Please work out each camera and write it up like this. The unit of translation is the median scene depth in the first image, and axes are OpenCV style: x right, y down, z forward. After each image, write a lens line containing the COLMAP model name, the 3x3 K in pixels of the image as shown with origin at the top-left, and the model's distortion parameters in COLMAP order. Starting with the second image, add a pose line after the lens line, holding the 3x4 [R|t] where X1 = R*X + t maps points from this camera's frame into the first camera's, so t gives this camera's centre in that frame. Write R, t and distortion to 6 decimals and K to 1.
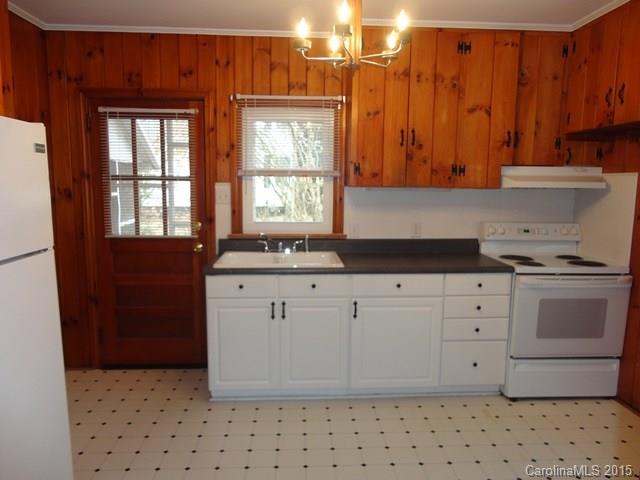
lens RADIAL K [[472.7, 0, 322.2], [0, 472.7, 237.1], [0, 0, 1]] dist [-0.046173, -0.004098]
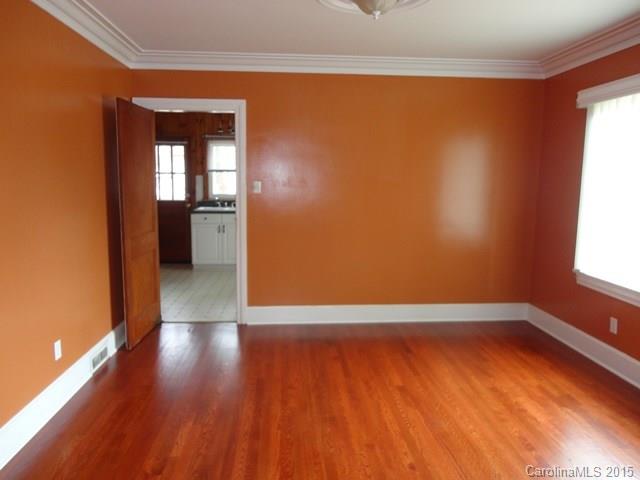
lens RADIAL K [[472.7, 0, 318.2], [0, 472.7, 242.2], [0, 0, 1]] dist [-0.046173, -0.004098]
pose [[0.999995, 0.002802, 0.001565, 0.344492], [-0.002808, 0.999988, 0.004085, 0.187163], [-0.001554, -0.004089, 0.999990, -1.209908]]
